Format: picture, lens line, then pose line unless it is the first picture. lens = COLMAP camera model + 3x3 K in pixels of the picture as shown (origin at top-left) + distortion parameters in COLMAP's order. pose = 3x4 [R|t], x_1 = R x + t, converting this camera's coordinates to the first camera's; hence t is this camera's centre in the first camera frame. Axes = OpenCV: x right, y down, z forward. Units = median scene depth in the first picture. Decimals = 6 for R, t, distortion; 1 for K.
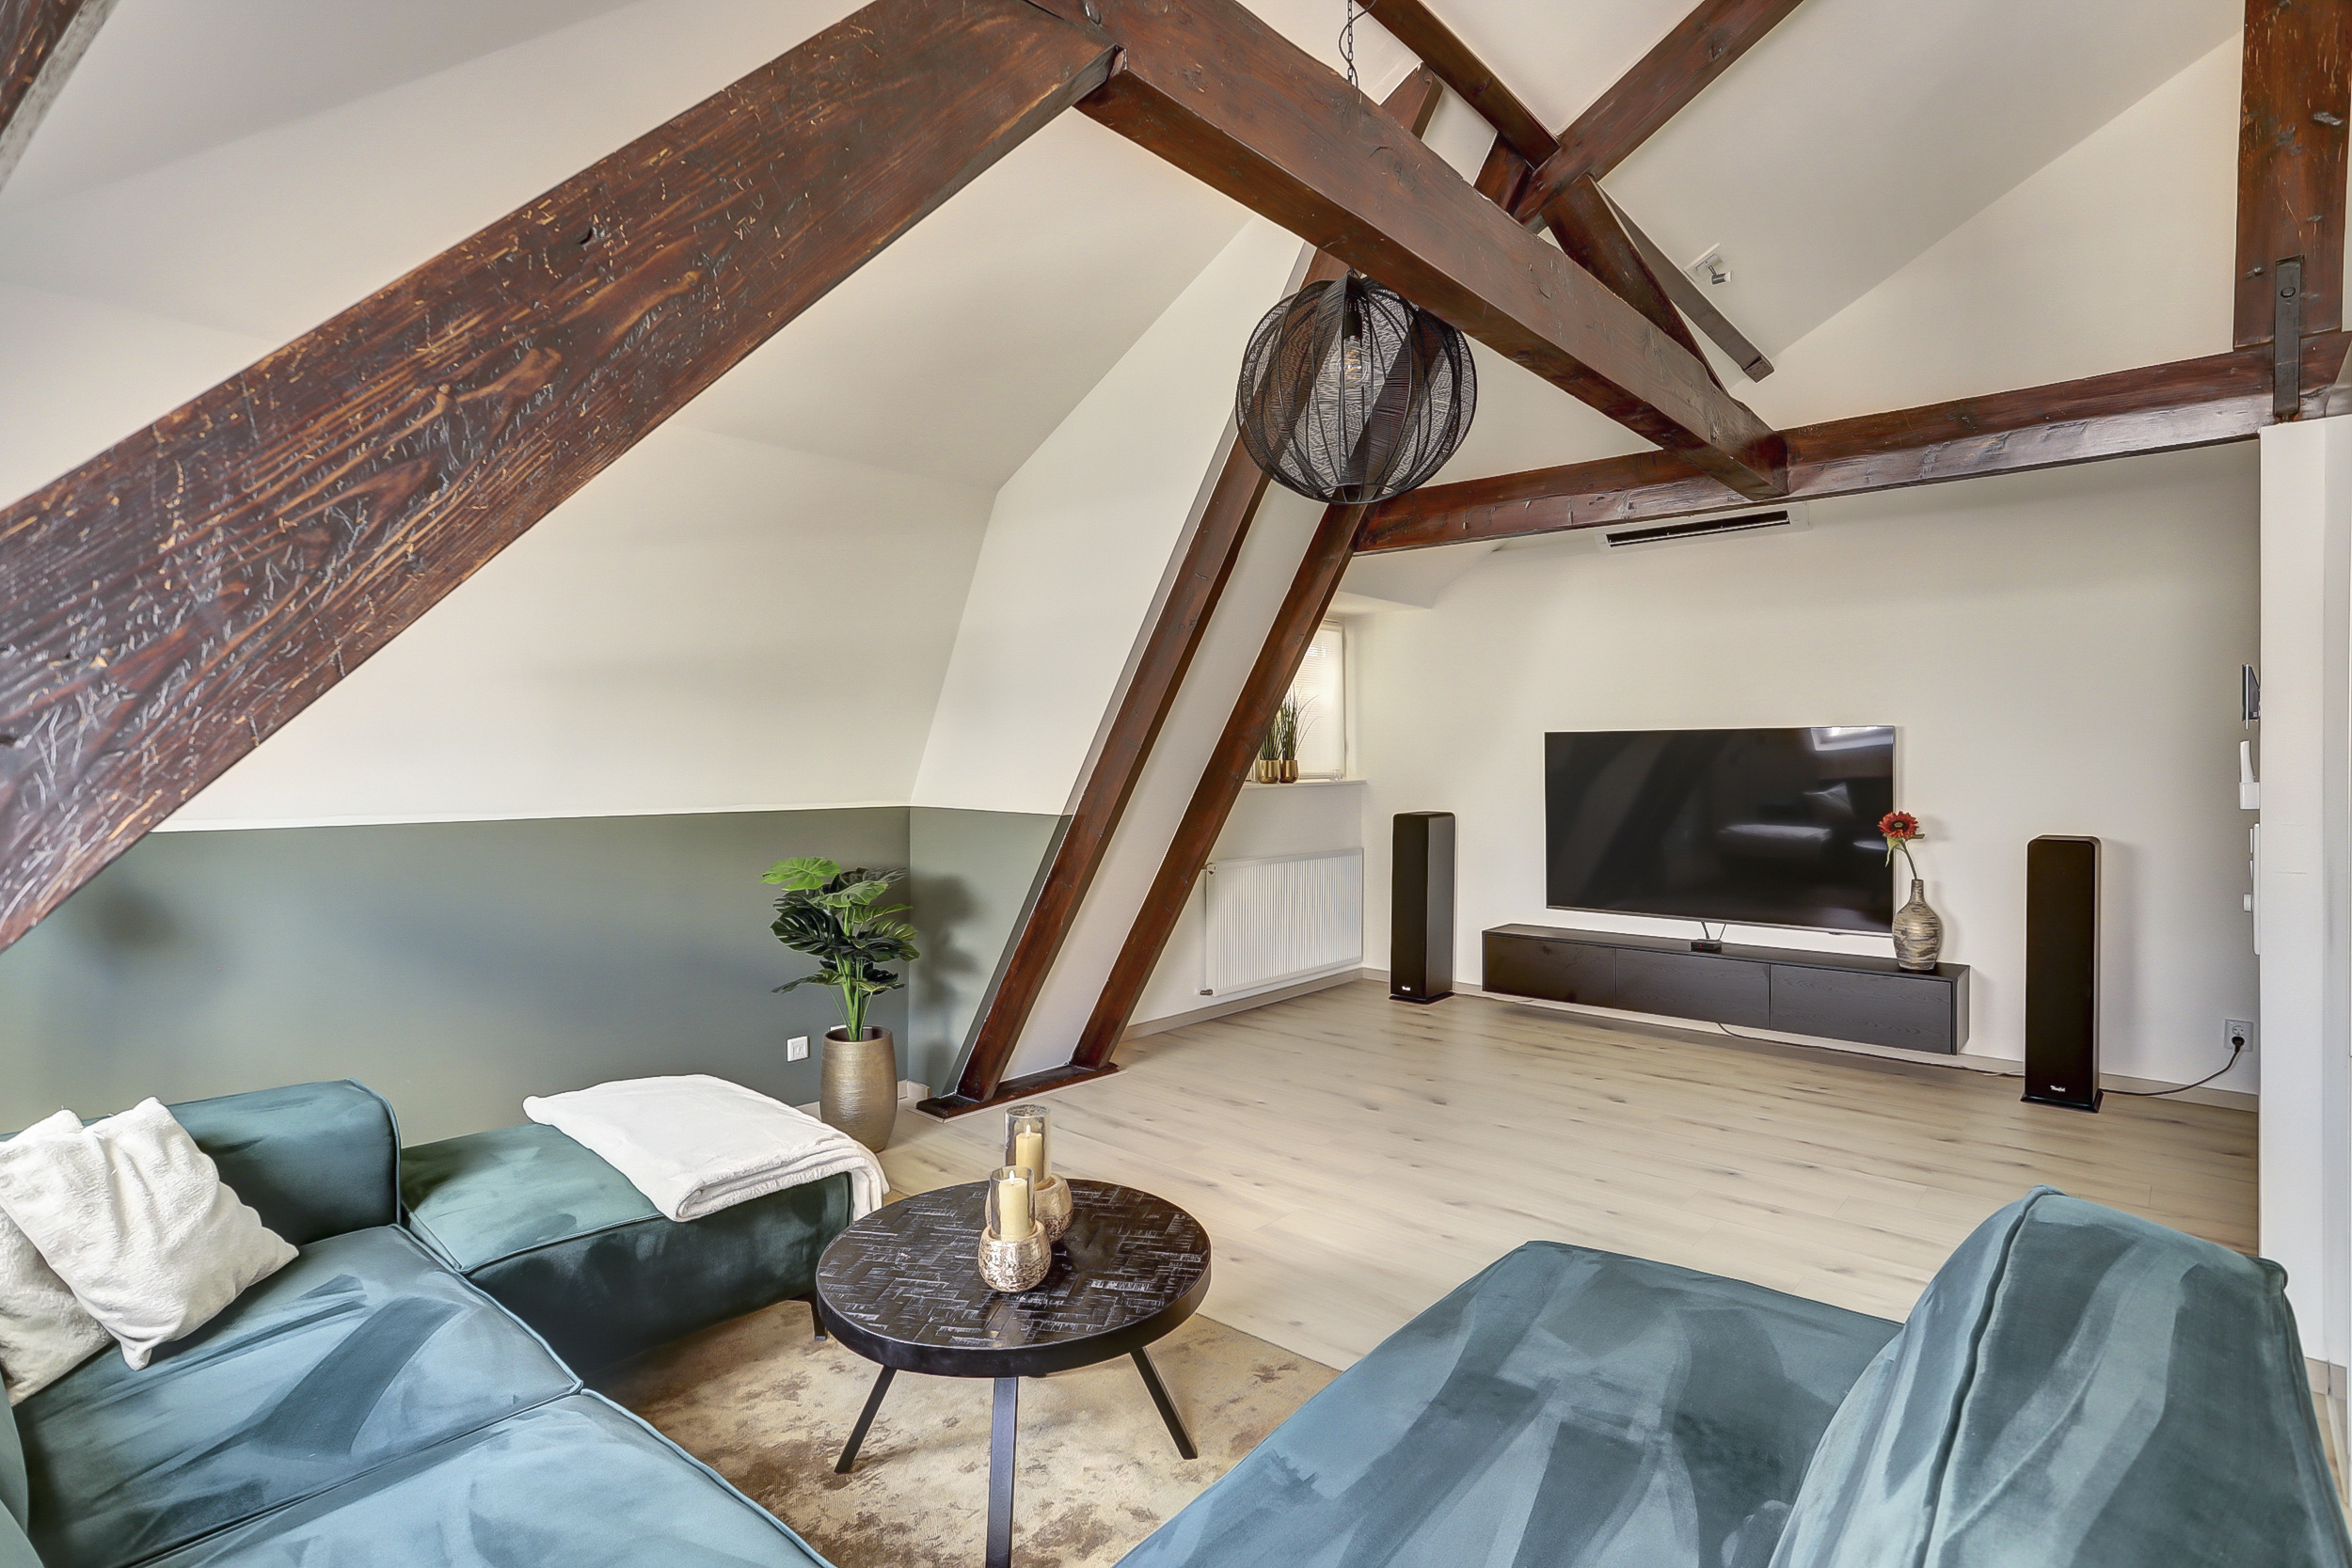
lens RADIAL K [[1162.6, 0, 1175.7], [0, 1162.6, 765.3], [0, 0, 1]] dist [-0.016808, 0.000838]
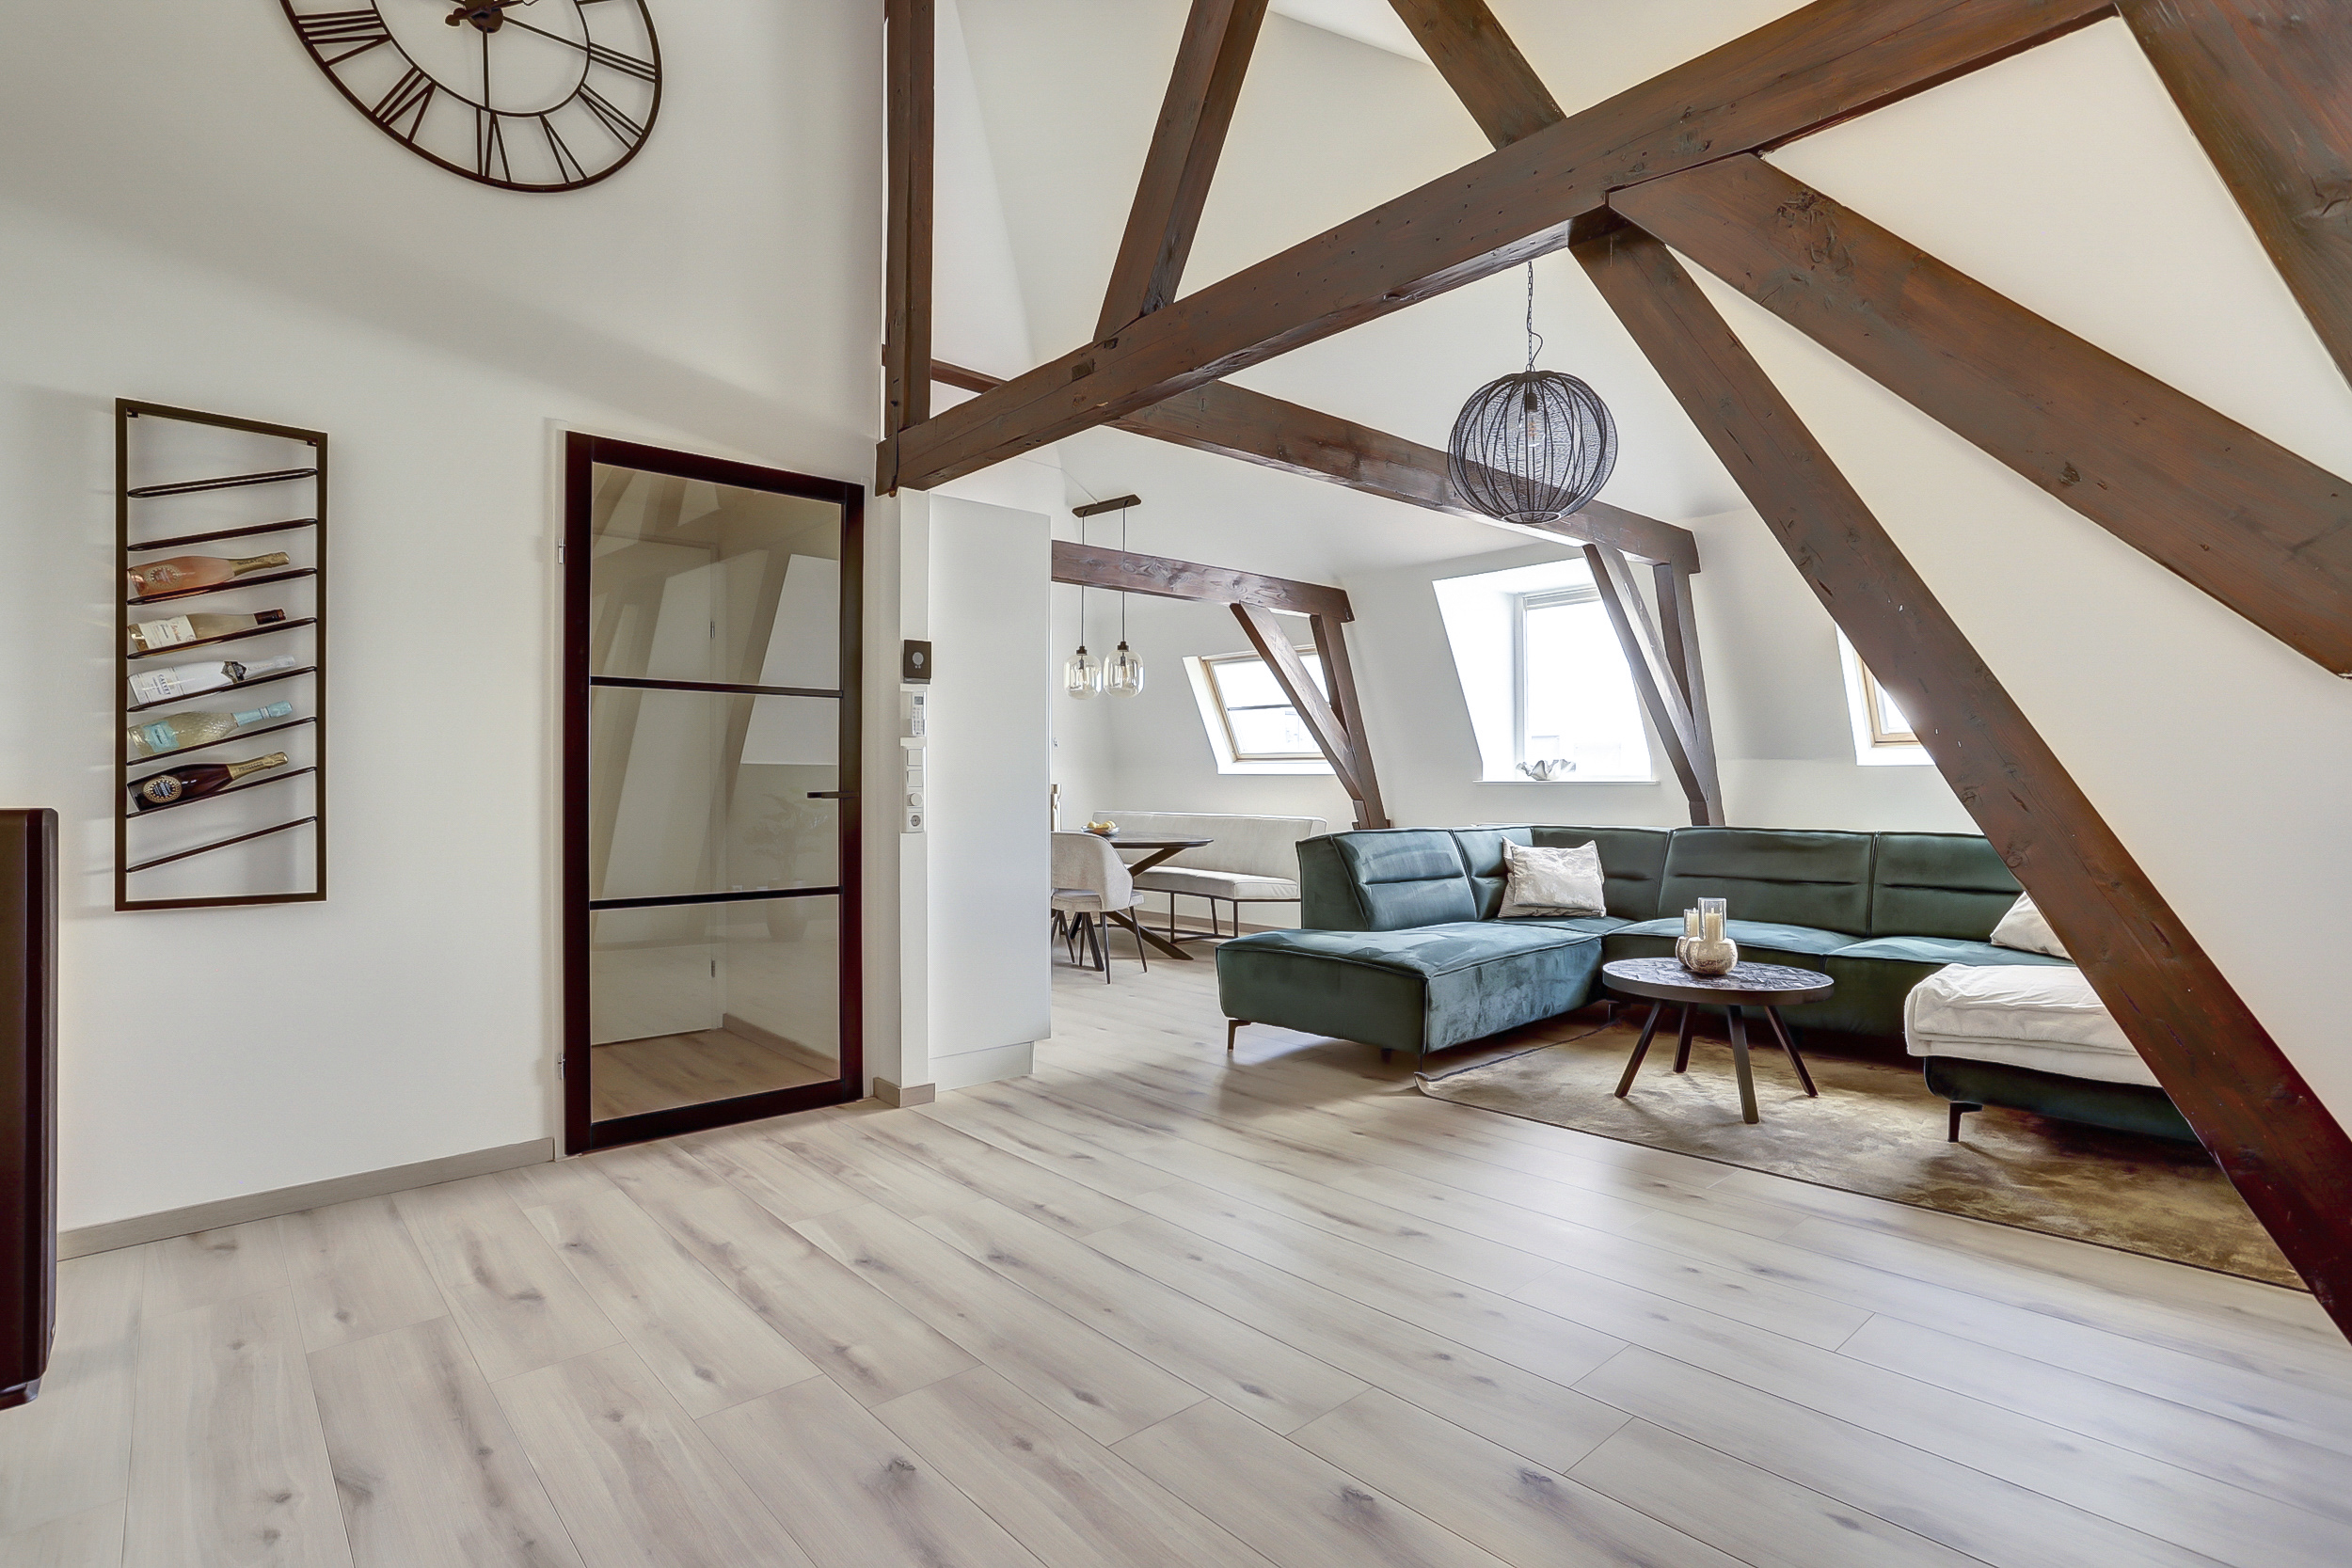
lens RADIAL K [[1148.1, 0, 1176.0], [0, 1148.1, 784.0], [0, 0, 1]] dist [-0.075671, 0.062521]
pose [[-0.994242, 0.004474, 0.107065, 0.269481], [0.004581, 0.999989, 0.000753, 0.059919], [-0.107061, 0.001239, -0.994252, 1.501334]]
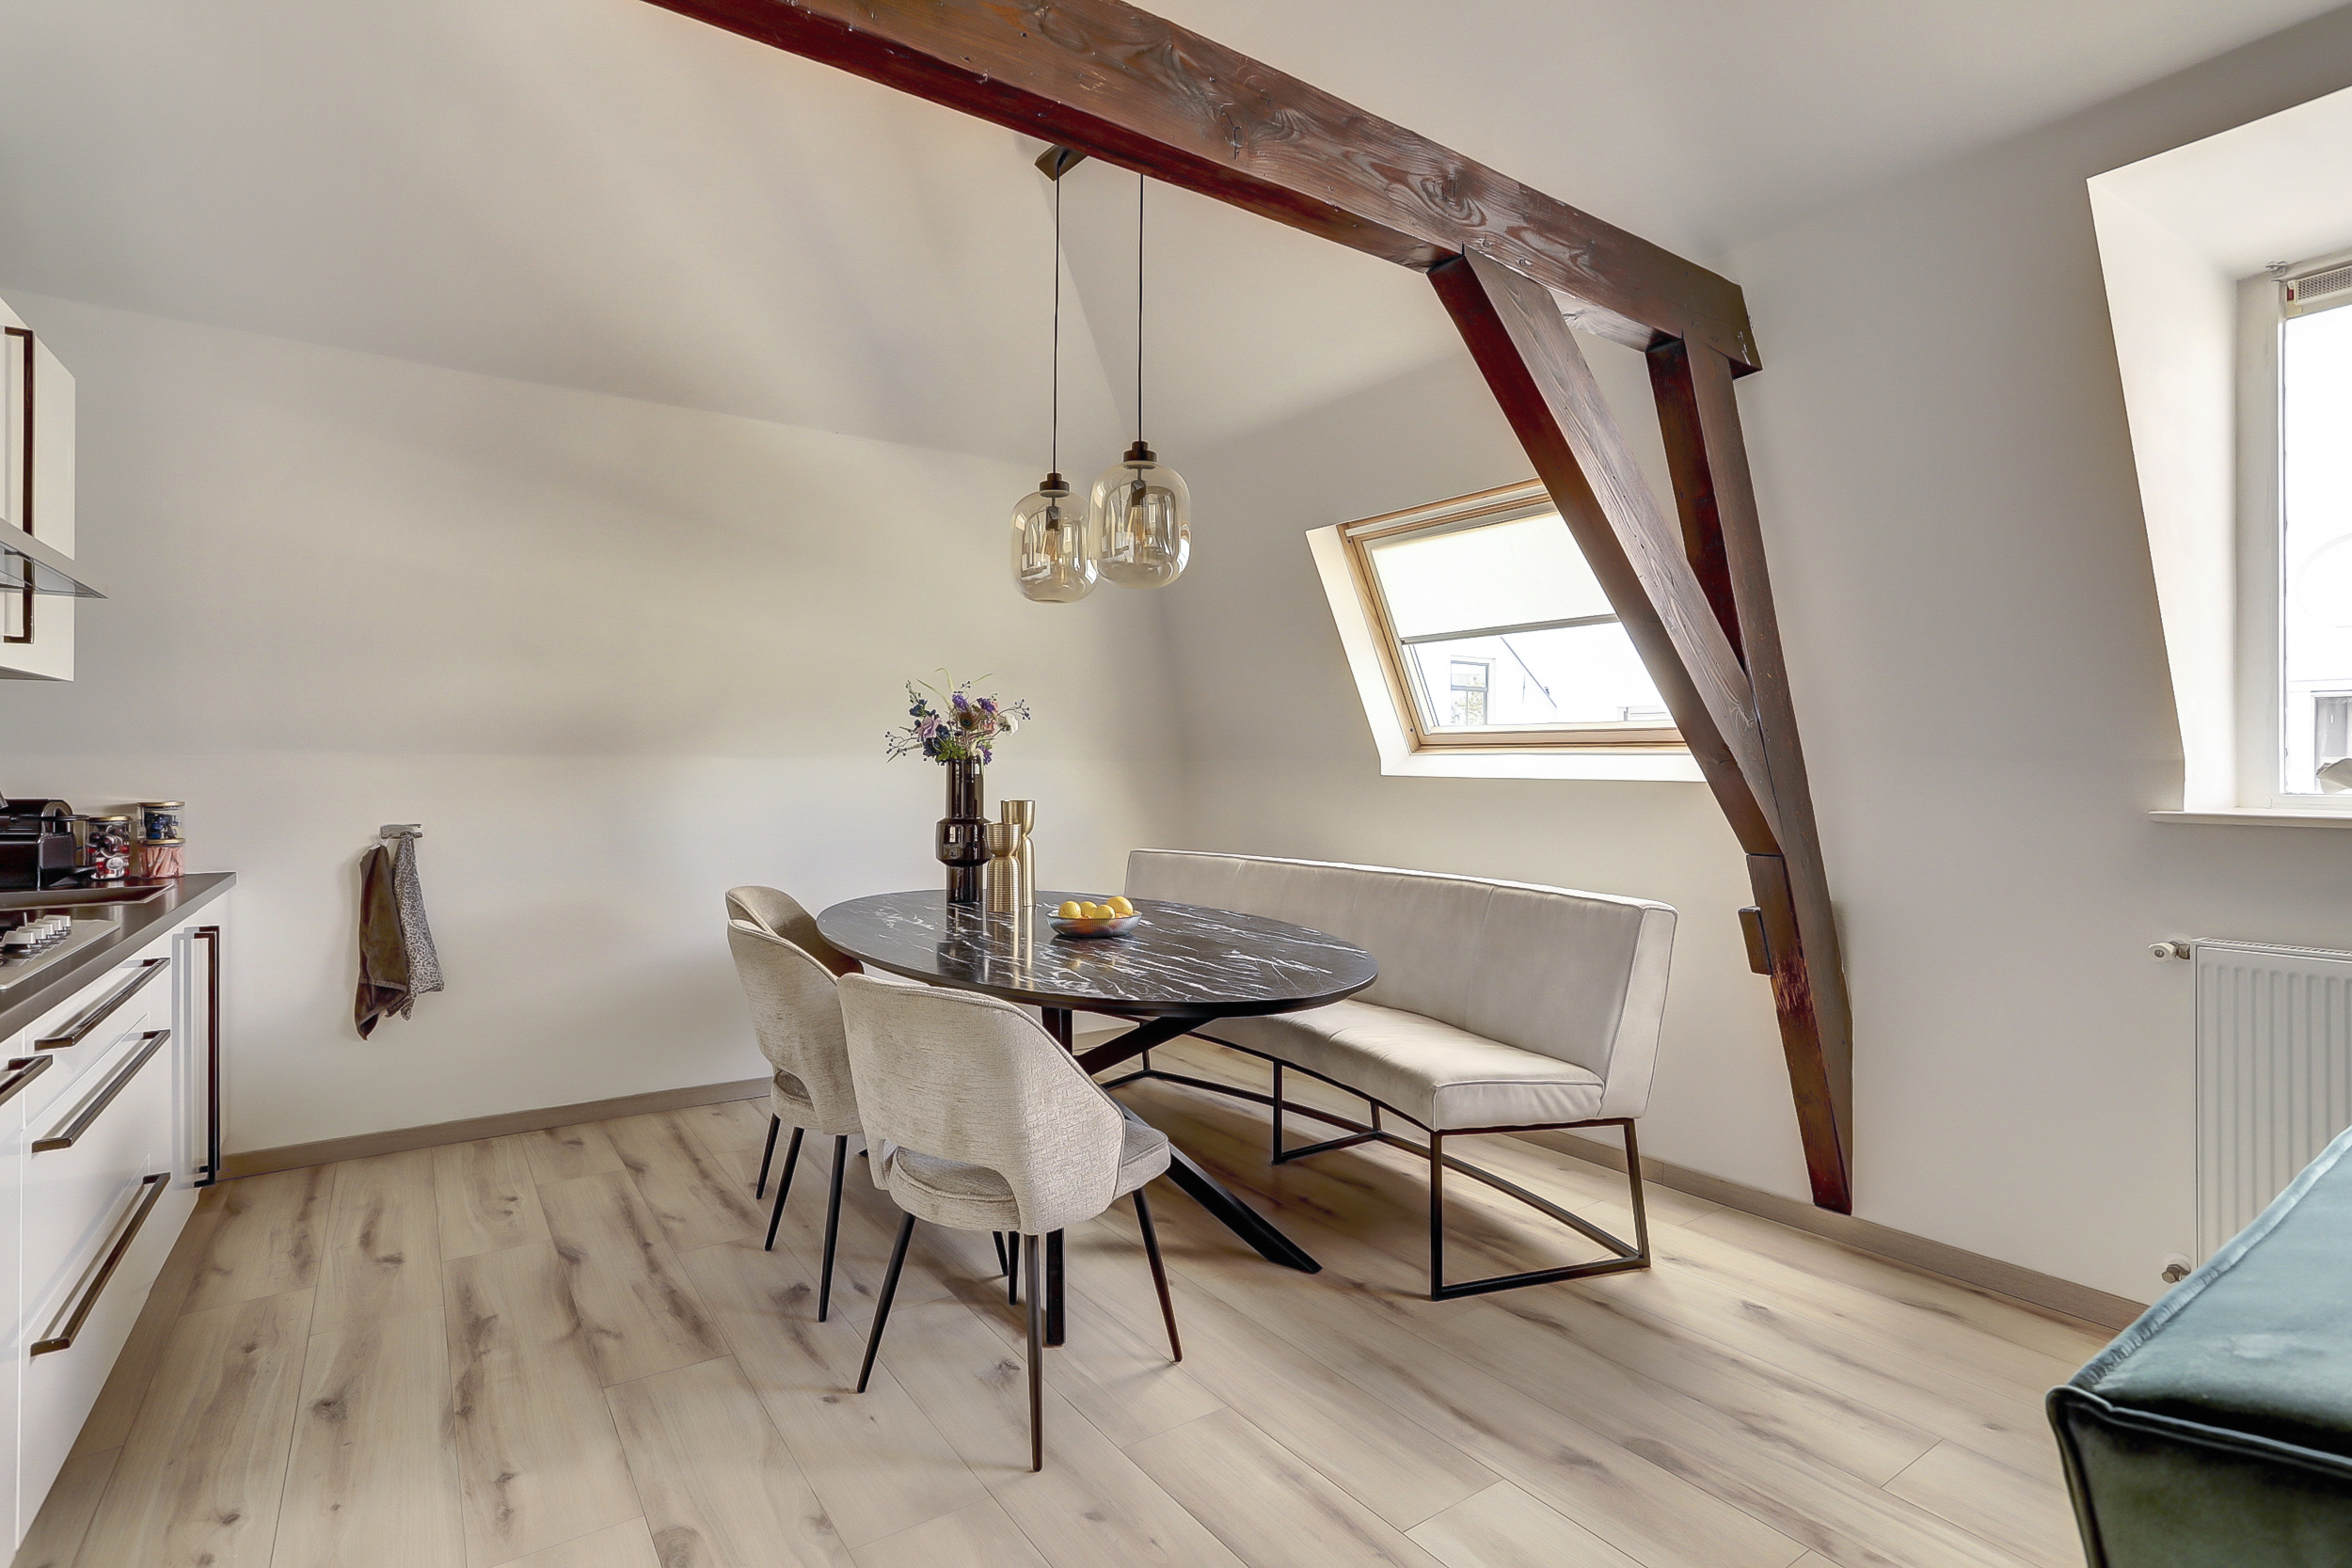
lens RADIAL K [[1126.5, 0, 1175.4], [0, 1126.5, 771.6], [0, 0, 1]] dist [-0.010715, 0.000110]
pose [[-0.971439, 0.002351, 0.237279, 0.353182], [0.002676, 0.999996, 0.001048, 0.039573], [-0.237275, 0.001653, -0.971441, 0.462897]]
